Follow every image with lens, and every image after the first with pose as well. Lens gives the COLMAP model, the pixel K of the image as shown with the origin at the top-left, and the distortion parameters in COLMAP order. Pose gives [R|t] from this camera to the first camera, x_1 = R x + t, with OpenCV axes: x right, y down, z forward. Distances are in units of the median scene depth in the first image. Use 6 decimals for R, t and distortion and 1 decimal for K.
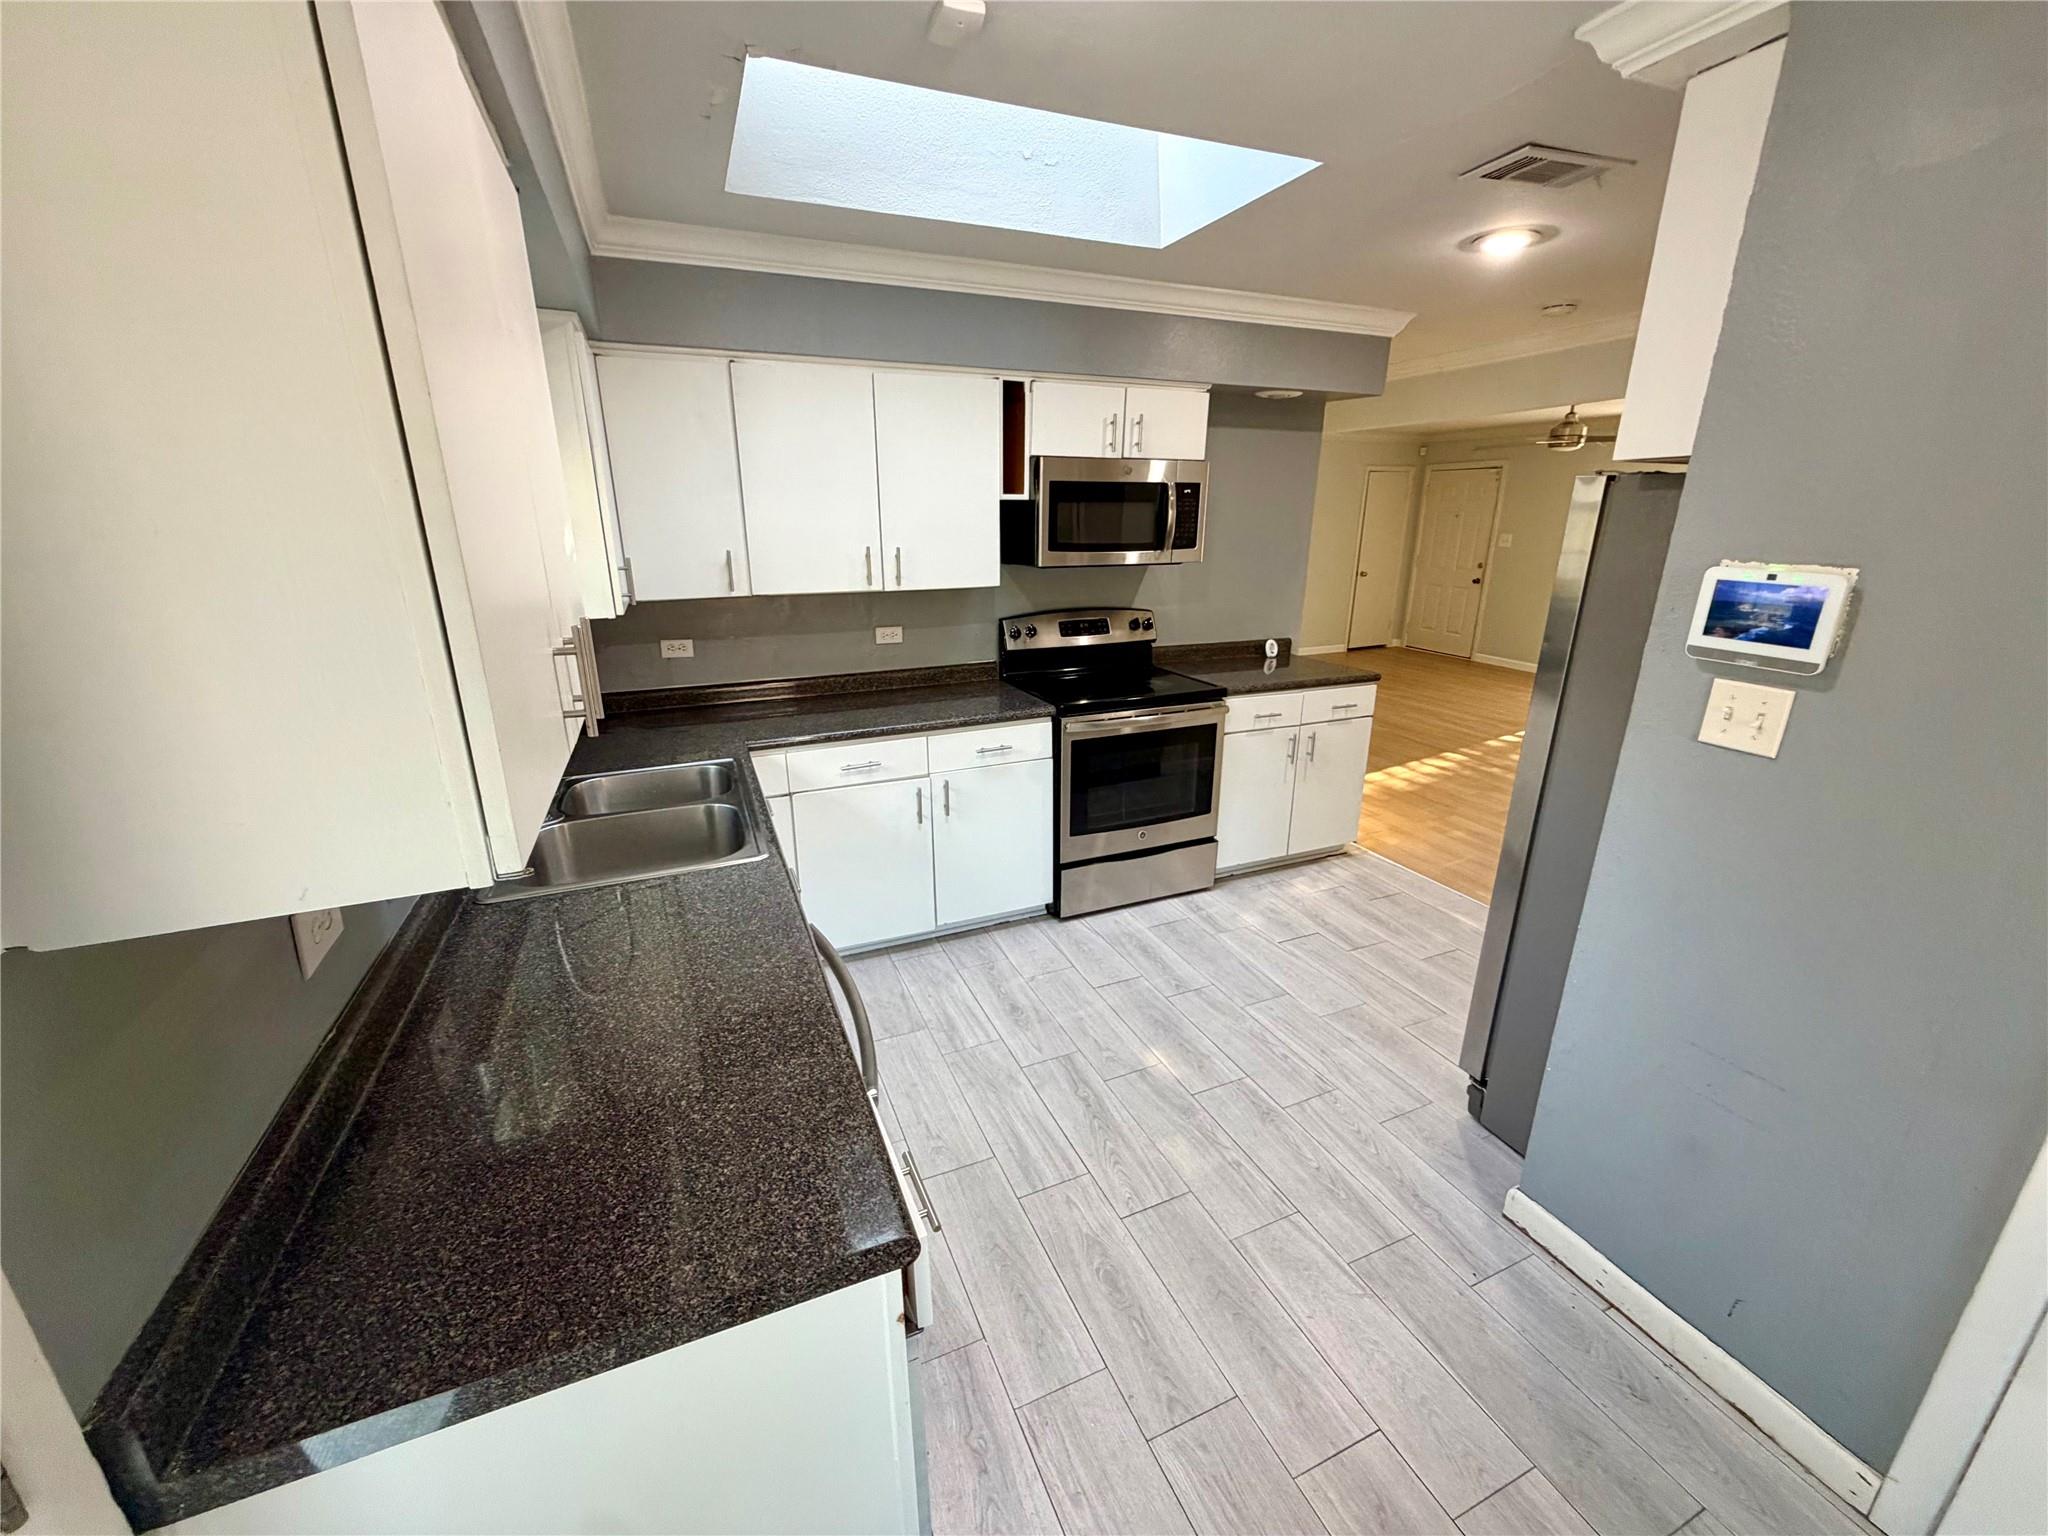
lens RADIAL K [[828.7, 0, 1050.7], [0, 828.7, 767.0], [0, 0, 1]] dist [0.000143, -0.000008]
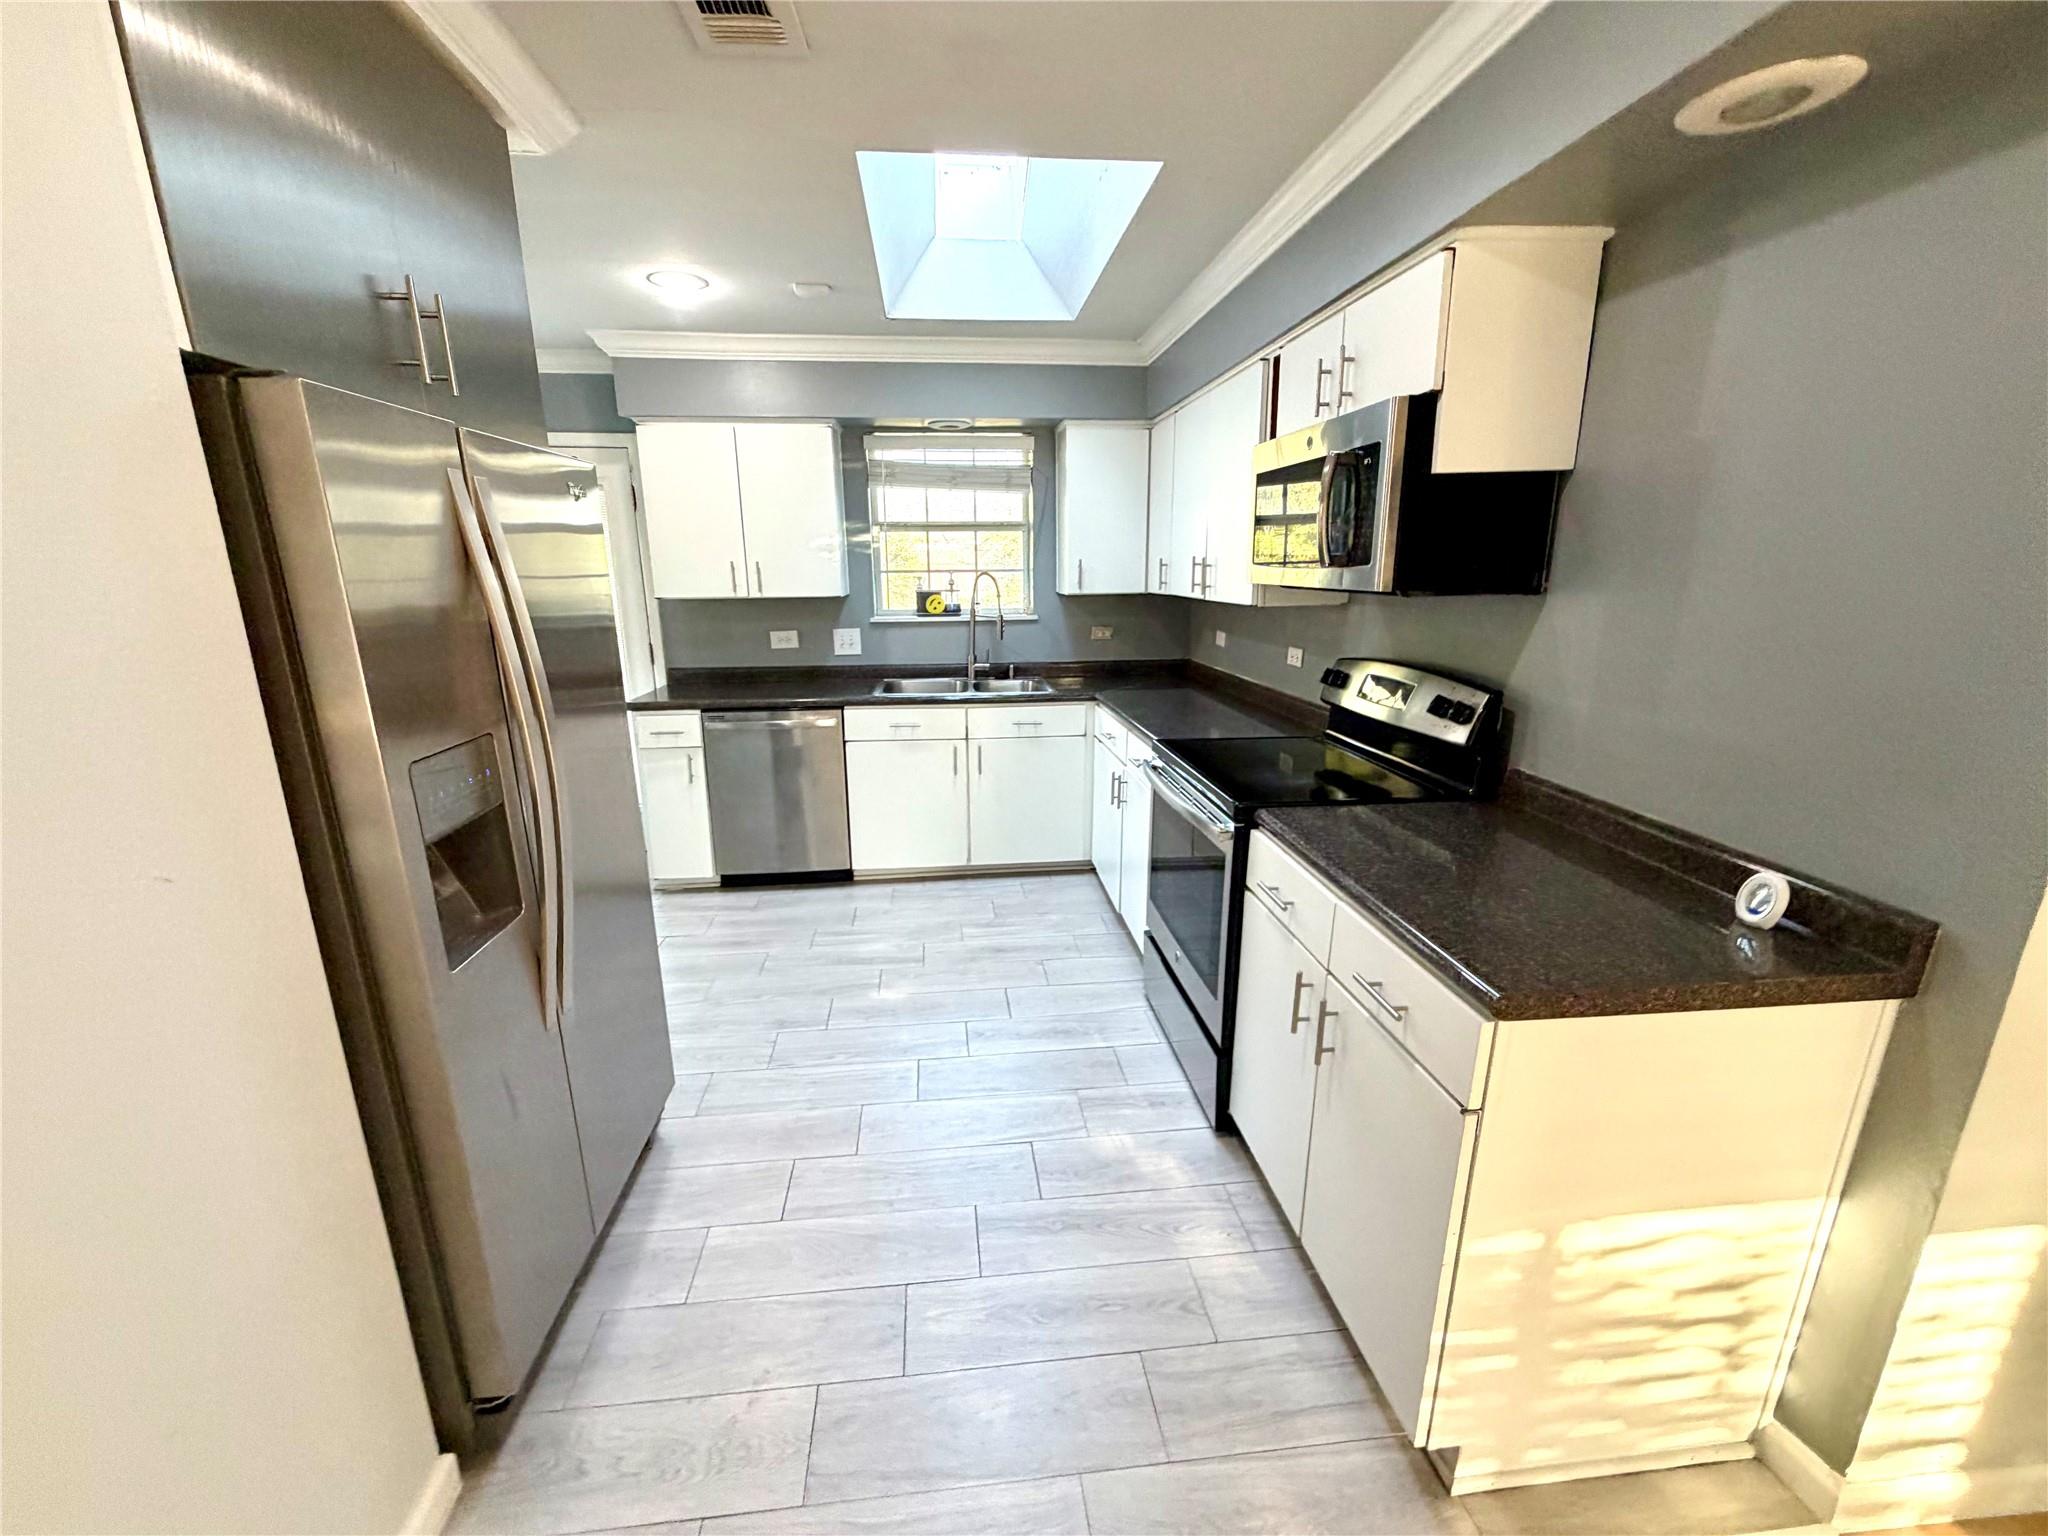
lens RADIAL K [[815.9, 0, 1018.5], [0, 815.9, 776.2], [0, 0, 1]] dist [0.001120, 0.000037]
pose [[-0.306396, 0.232485, -0.923078, 0.779225], [-0.294587, 0.898954, 0.324191, -0.252504], [0.905174, 0.371258, -0.206949, 0.962465]]
